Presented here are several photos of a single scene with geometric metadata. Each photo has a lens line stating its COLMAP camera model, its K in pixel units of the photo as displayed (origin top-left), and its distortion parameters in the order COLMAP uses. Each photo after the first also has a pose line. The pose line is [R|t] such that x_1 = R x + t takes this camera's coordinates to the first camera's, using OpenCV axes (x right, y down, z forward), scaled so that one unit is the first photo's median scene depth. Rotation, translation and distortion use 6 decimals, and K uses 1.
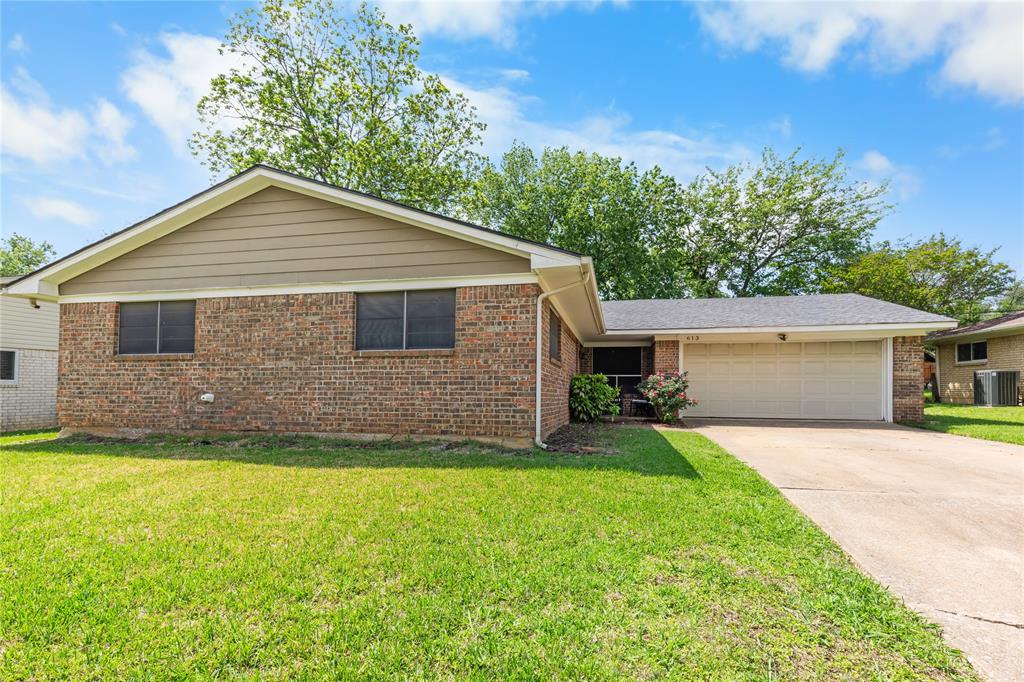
lens RADIAL K [[471.8, 0, 511.5], [0, 471.8, 372.6], [0, 0, 1]] dist [-0.000013, -0.000141]
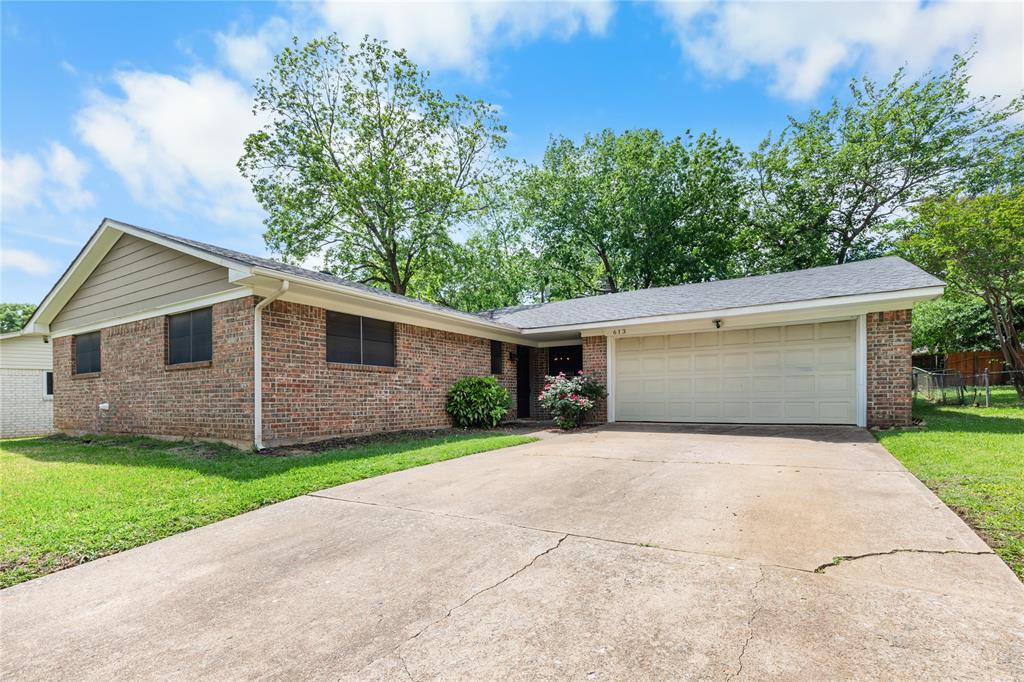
lens RADIAL K [[475.1, 0, 512.2], [0, 475.1, 390.6], [0, 0, 1]] dist [0.002912, 0.000060]
pose [[0.942165, -0.022503, -0.334394, 0.534471], [0.032077, 0.999218, 0.023136, 0.010400], [0.333612, -0.032525, 0.942149, 0.102944]]
